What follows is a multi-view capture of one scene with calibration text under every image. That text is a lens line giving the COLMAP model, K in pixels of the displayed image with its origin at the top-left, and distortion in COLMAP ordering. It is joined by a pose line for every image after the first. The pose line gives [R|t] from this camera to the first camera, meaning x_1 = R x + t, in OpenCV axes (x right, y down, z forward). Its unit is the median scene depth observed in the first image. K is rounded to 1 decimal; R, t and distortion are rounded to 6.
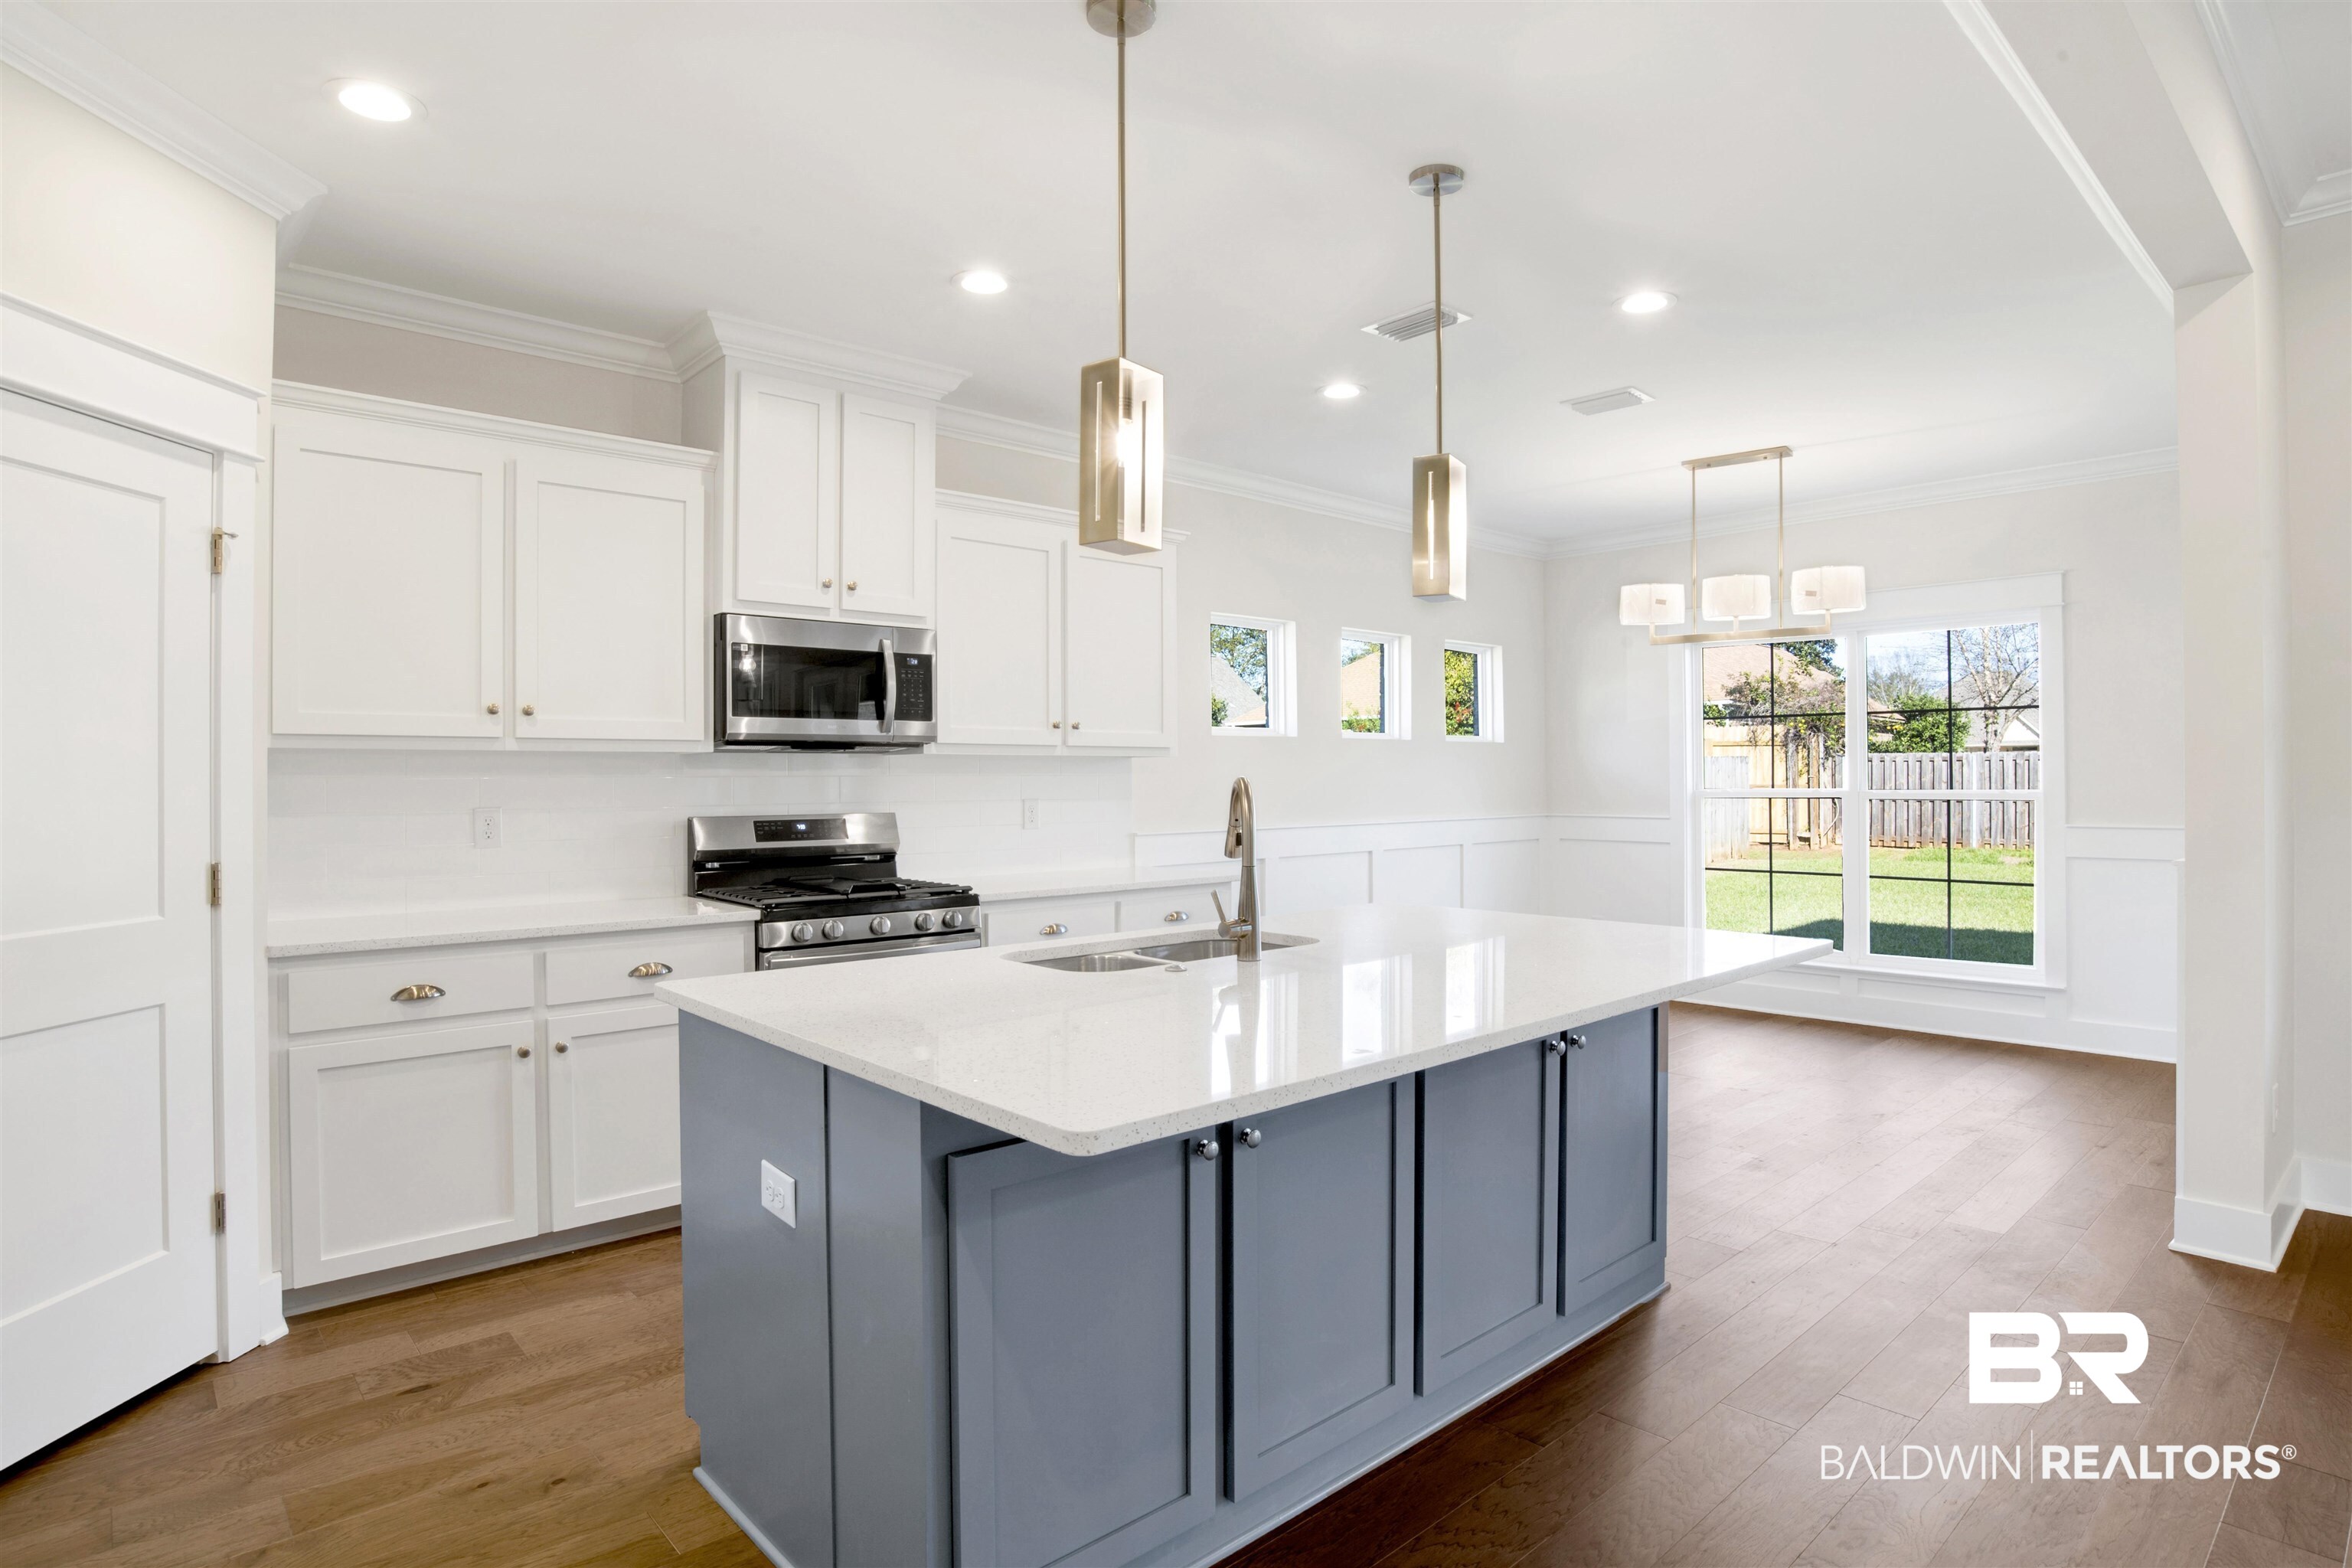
lens RADIAL K [[1262.3, 0, 1212.9], [0, 1262.3, 775.5], [0, 0, 1]] dist [-0.072980, 0.027660]
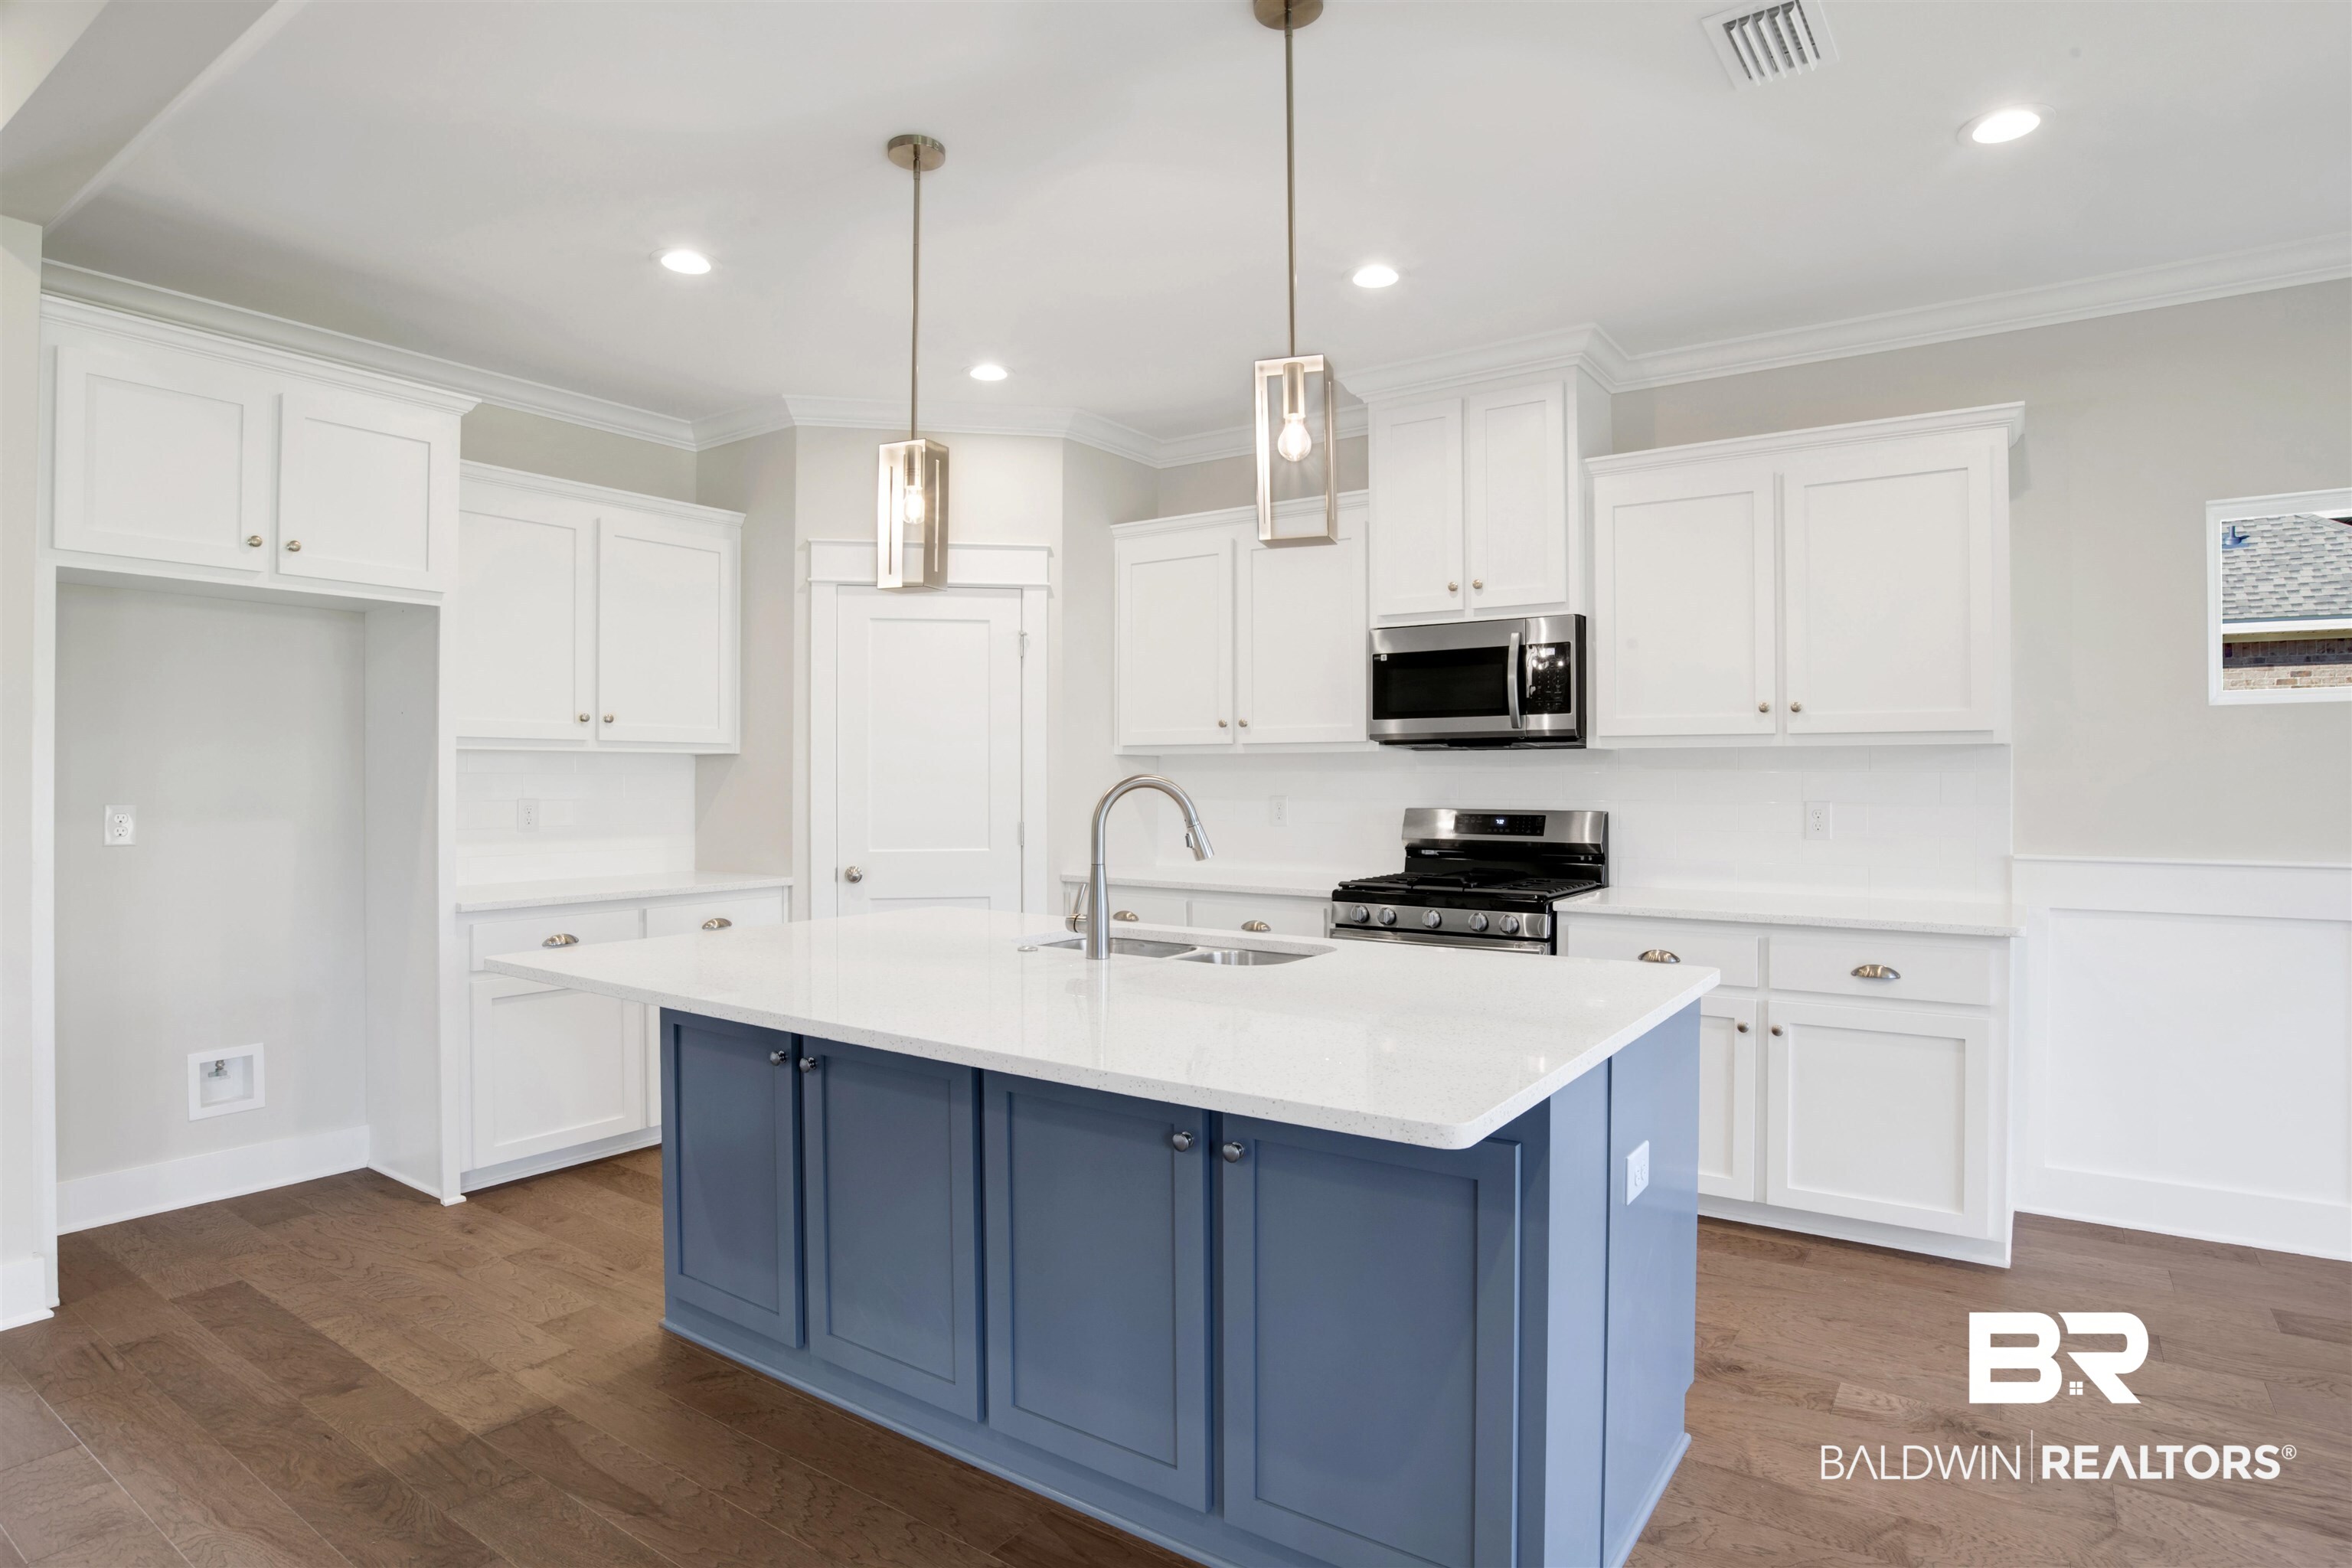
lens RADIAL K [[1262.3, 0, 1191.5], [0, 1262.3, 781.8], [0, 0, 1]] dist [-0.072980, 0.027660]
pose [[0.203660, 0.008888, -0.979001, 0.663748], [0.001387, 0.999955, 0.009367, -0.001802], [0.979041, -0.003266, 0.203638, 0.567884]]
